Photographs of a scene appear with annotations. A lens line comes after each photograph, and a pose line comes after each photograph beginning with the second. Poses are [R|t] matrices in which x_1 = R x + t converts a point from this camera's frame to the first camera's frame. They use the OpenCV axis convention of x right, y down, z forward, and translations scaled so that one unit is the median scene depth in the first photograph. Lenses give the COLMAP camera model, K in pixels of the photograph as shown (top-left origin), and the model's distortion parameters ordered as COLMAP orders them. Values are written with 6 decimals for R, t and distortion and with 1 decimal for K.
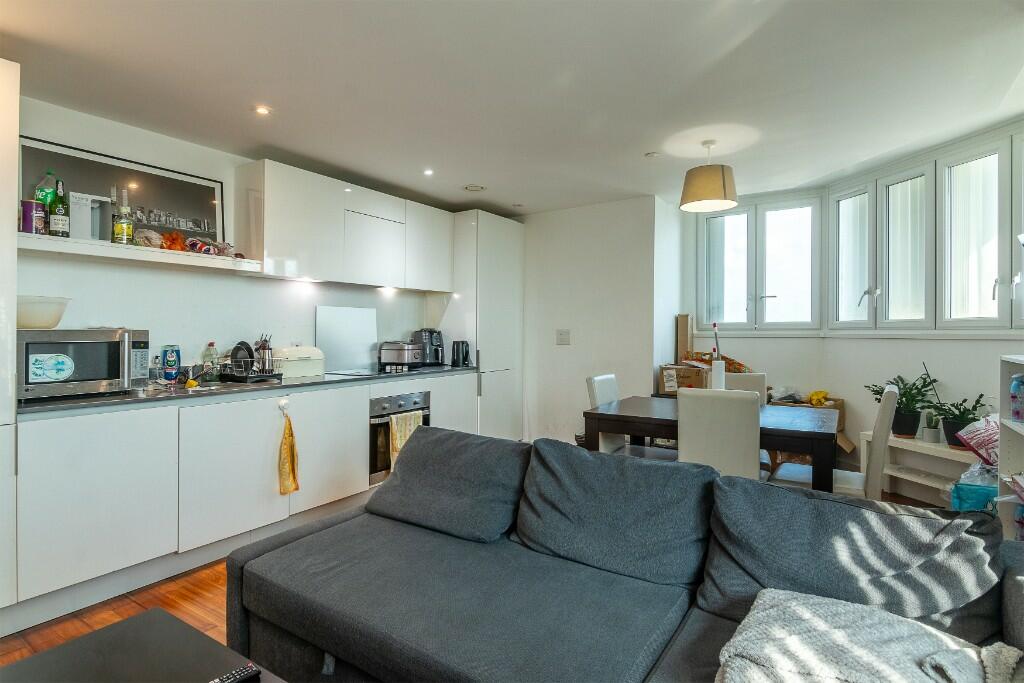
lens RADIAL K [[515.8, 0, 523.9], [0, 515.8, 341.7], [0, 0, 1]] dist [-0.000654, -0.010102]
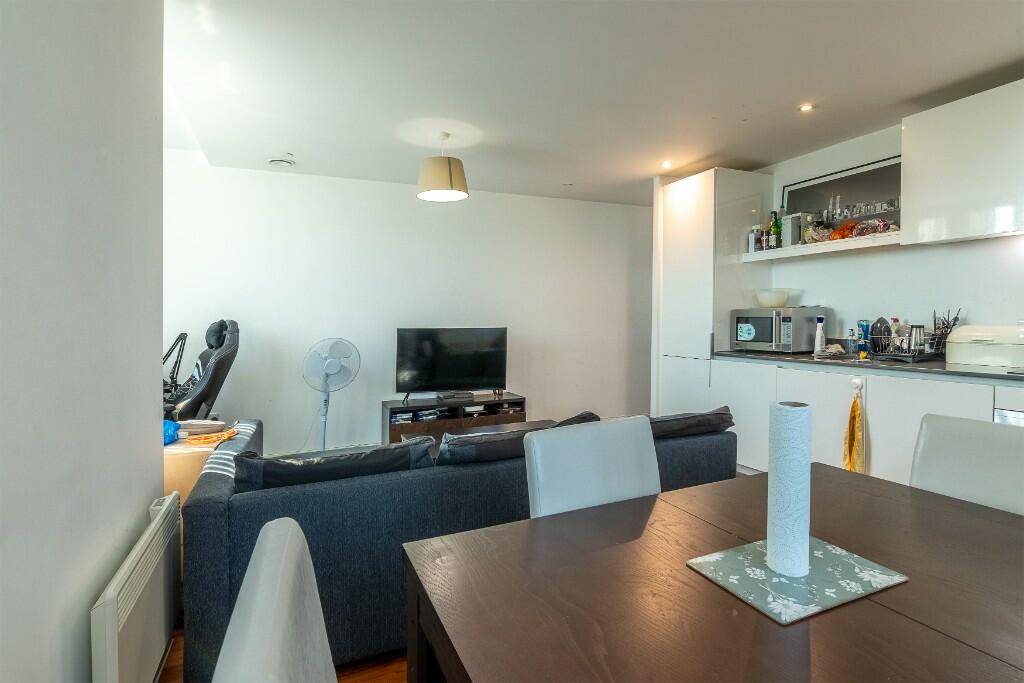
lens RADIAL K [[539.7, 0, 546.8], [0, 539.7, 328.2], [0, 0, 1]] dist [-0.004026, -0.001617]
pose [[-0.521659, 0.025732, -0.852766, 0.553110], [-0.001825, 0.999509, 0.031276, -0.009649], [0.853152, 0.017872, -0.521356, 0.827268]]
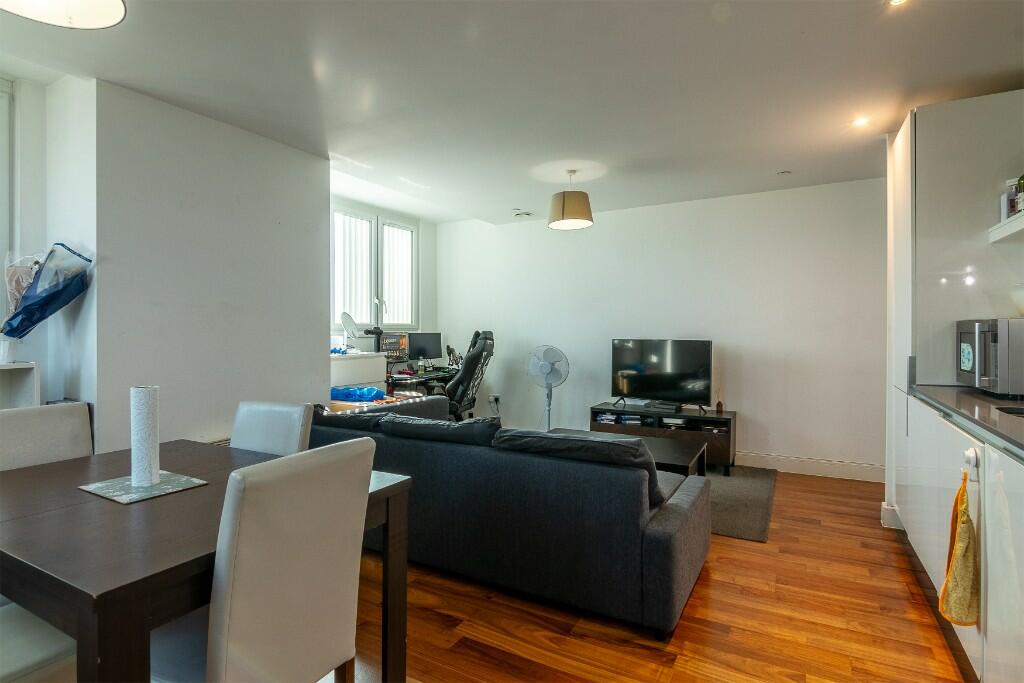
lens RADIAL K [[515.8, 0, 523.9], [0, 515.8, 341.7], [0, 0, 1]] dist [-0.000654, -0.010102]
pose [[-0.998021, 0.009052, -0.062220, 0.020263], [0.006832, 0.999335, 0.035806, -0.014589], [0.062503, 0.035311, -0.997420, 1.198729]]
